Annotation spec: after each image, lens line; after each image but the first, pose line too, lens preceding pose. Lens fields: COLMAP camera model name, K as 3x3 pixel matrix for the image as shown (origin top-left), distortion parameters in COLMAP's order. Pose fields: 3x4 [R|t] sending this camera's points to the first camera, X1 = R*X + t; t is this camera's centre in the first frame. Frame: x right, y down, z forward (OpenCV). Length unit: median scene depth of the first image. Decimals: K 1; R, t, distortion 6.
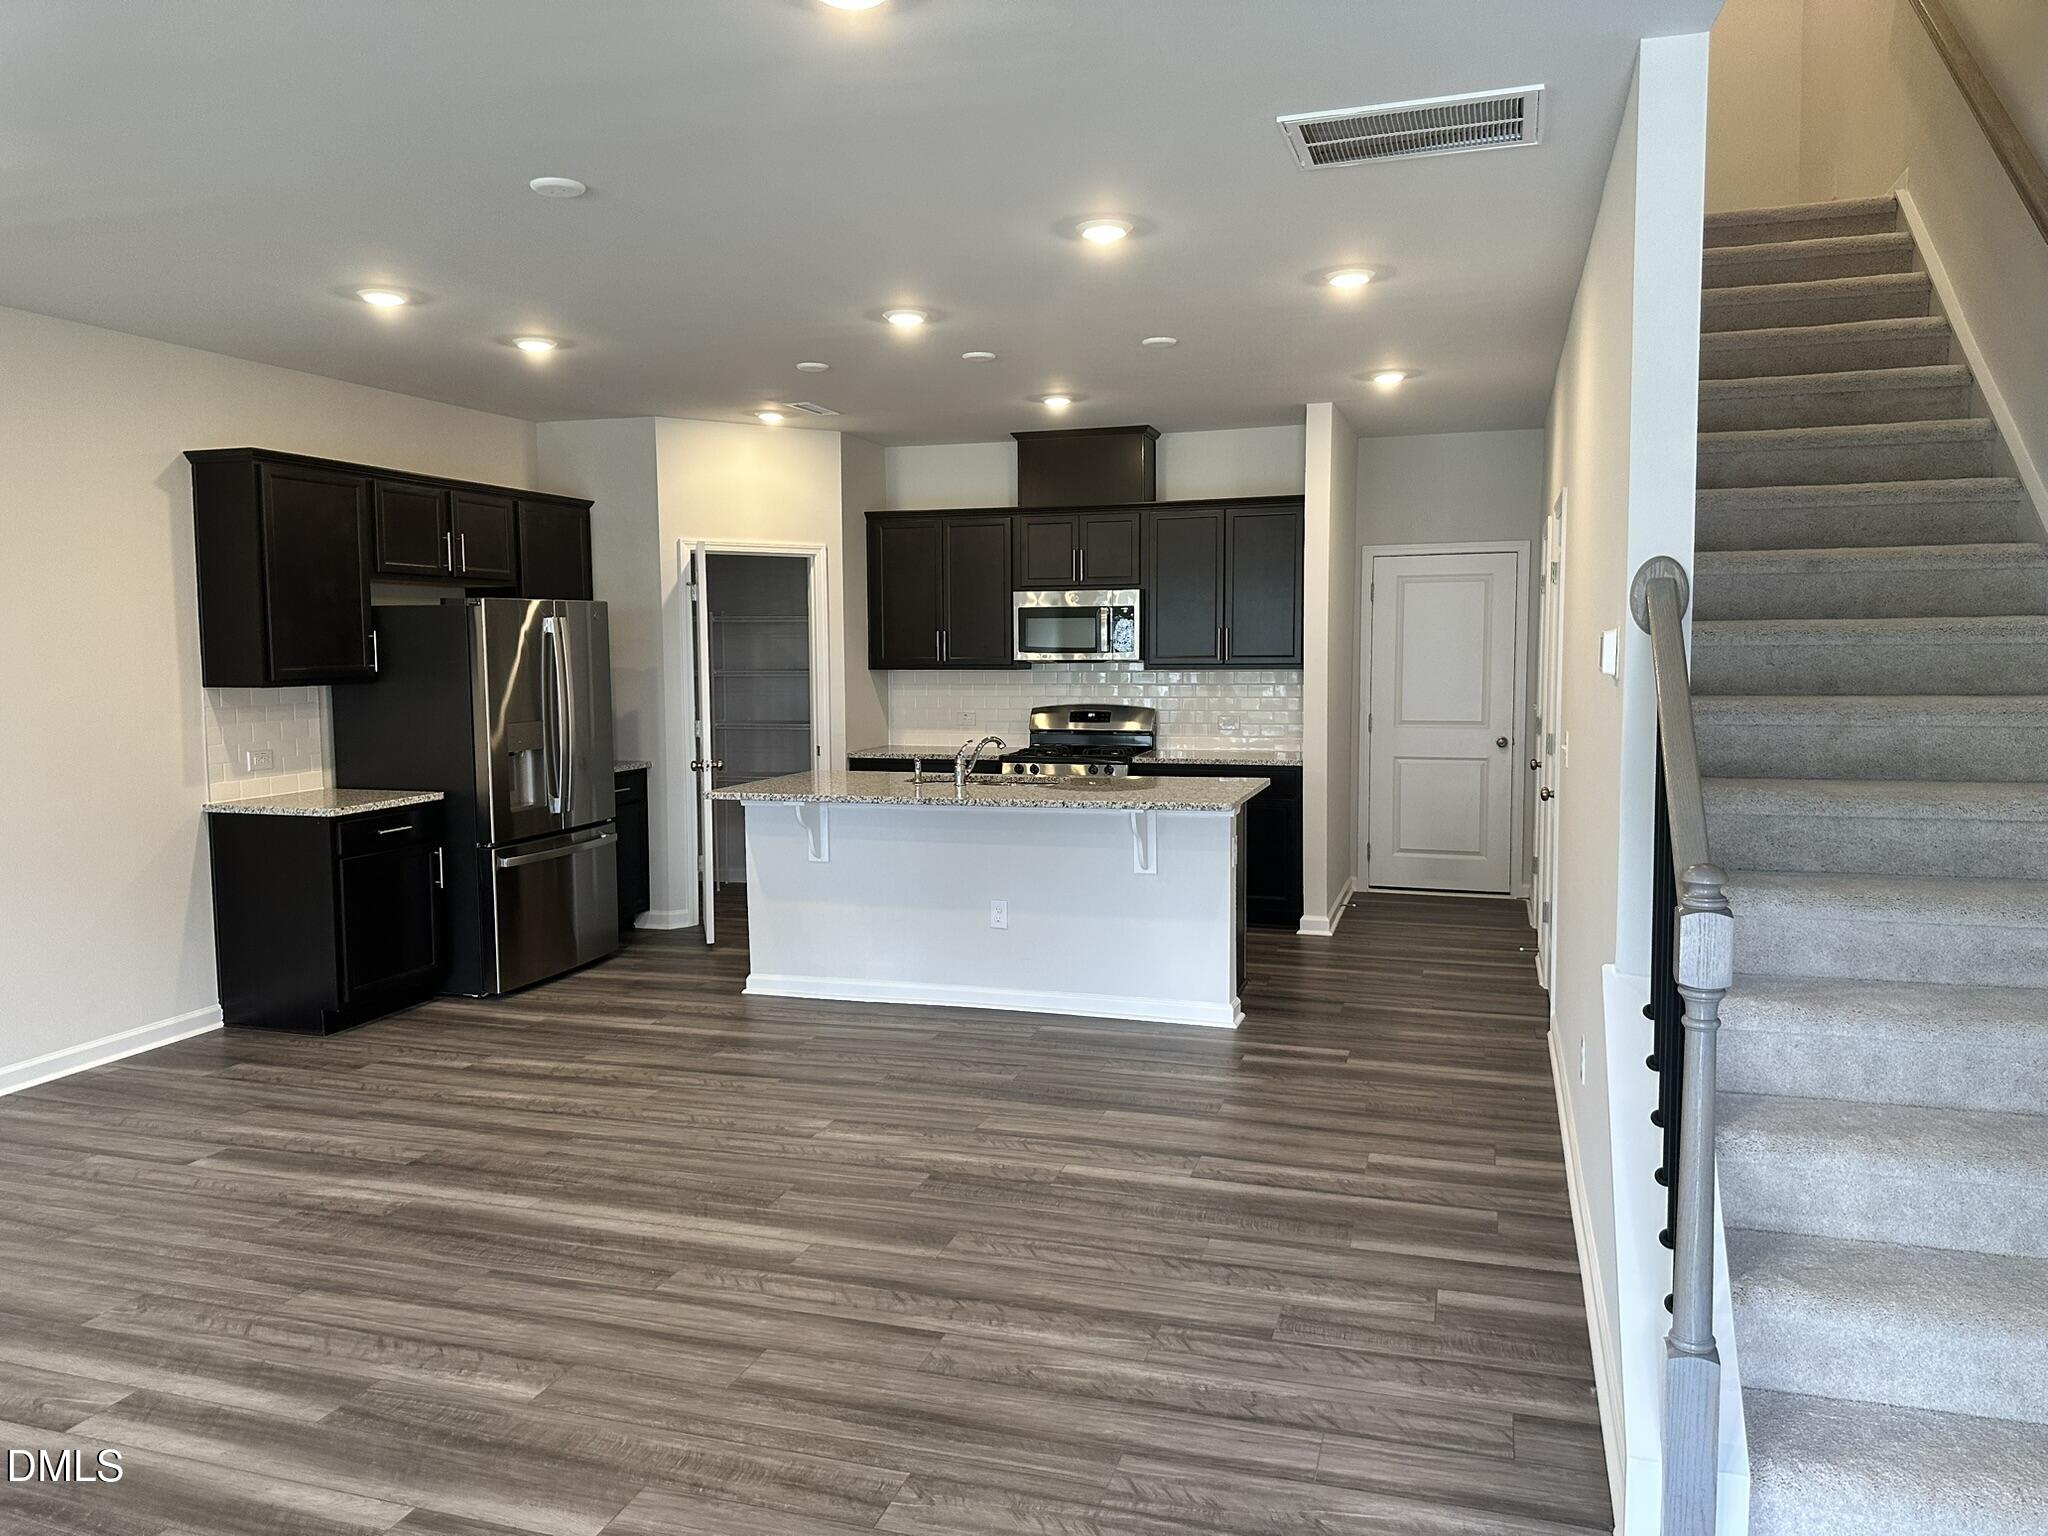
lens RADIAL K [[1421.6, 0, 1030.8], [0, 1421.6, 737.8], [0, 0, 1]] dist [0.030819, -0.045440]
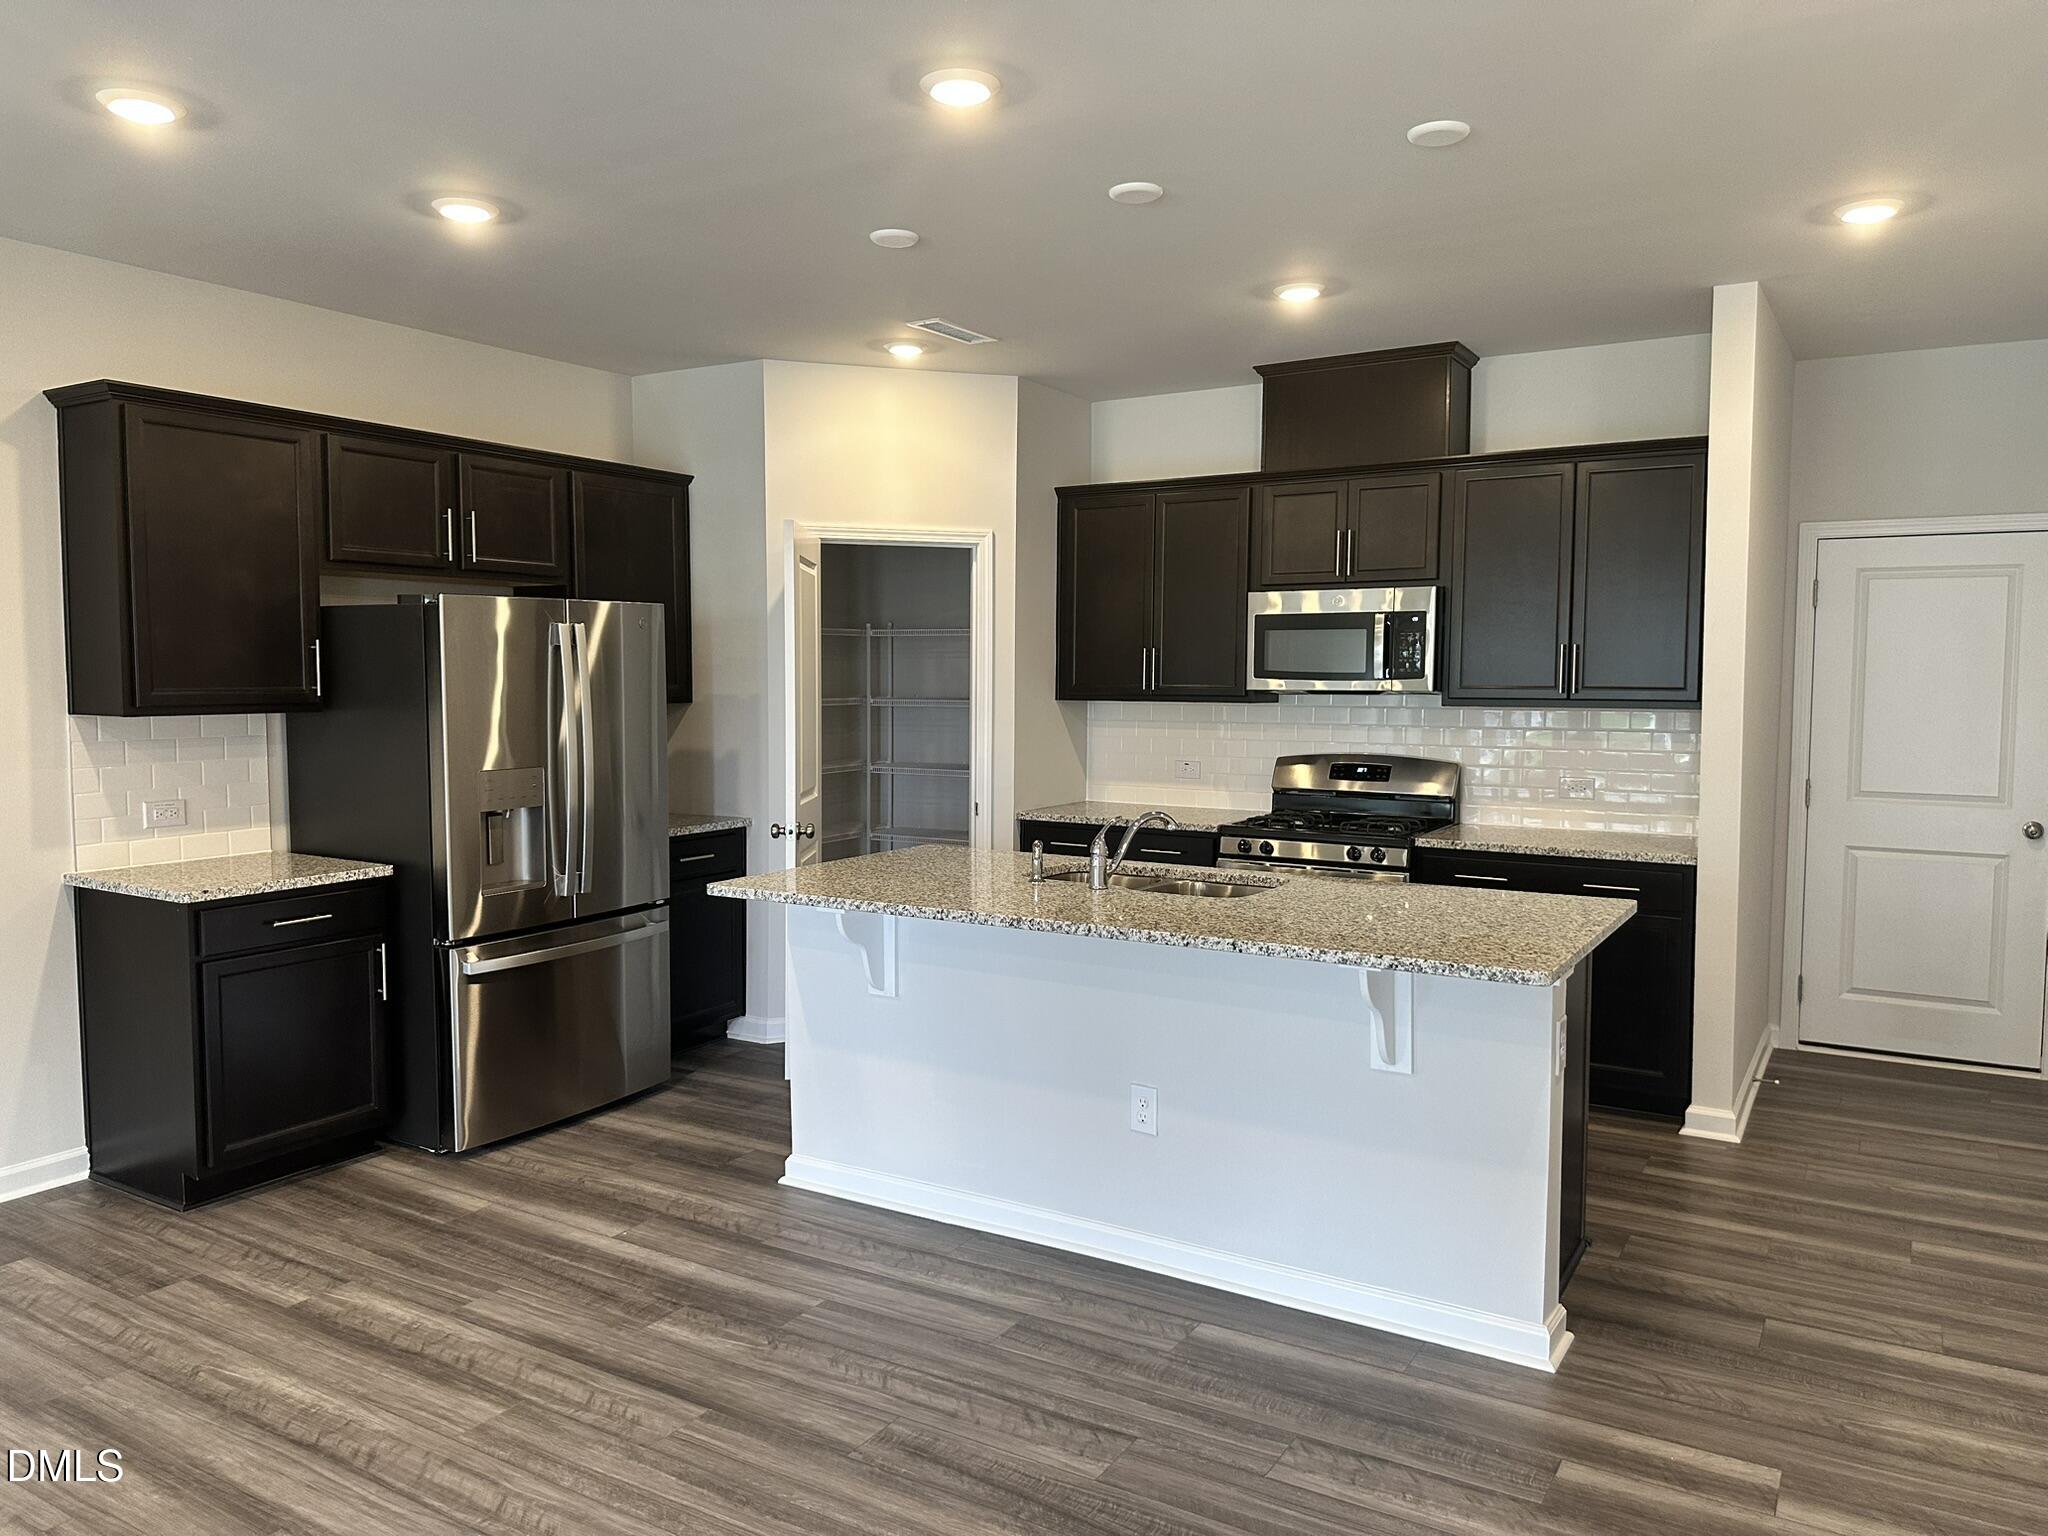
lens RADIAL K [[1421.6, 0, 1023.8], [0, 1421.6, 754.3], [0, 0, 1]] dist [0.030819, -0.045440]
pose [[0.969066, 0.024366, -0.245597, 0.076895], [-0.025655, 0.999669, -0.002050, -0.026531], [0.245466, 0.008287, 0.969370, 0.418024]]
